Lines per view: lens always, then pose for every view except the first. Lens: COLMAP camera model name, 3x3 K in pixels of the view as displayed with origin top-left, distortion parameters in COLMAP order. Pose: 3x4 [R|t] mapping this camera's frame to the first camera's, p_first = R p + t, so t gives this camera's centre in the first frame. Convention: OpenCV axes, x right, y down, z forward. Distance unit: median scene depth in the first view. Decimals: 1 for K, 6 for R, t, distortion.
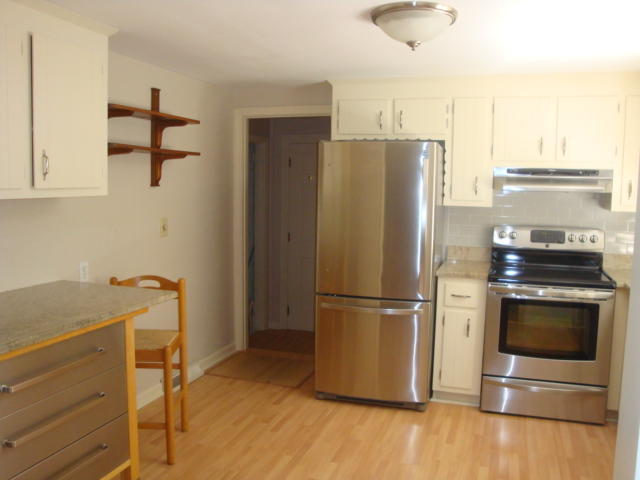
lens RADIAL K [[606.4, 0, 334.1], [0, 606.4, 241.0], [0, 0, 1]] dist [-0.119513, 0.165766]
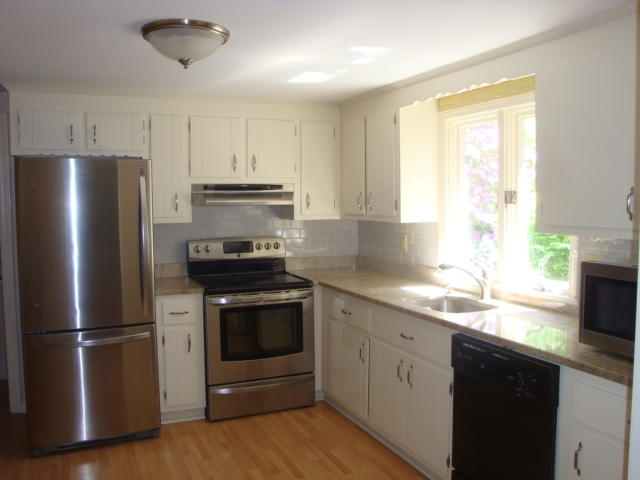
lens RADIAL K [[606.4, 0, 334.1], [0, 606.4, 241.0], [0, 0, 1]] dist [-0.119513, 0.165766]
pose [[0.754558, -0.072398, 0.652228, -0.235719], [0.088213, 0.996065, 0.008510, -0.013196], [-0.650278, 0.051114, 0.757975, 0.069693]]
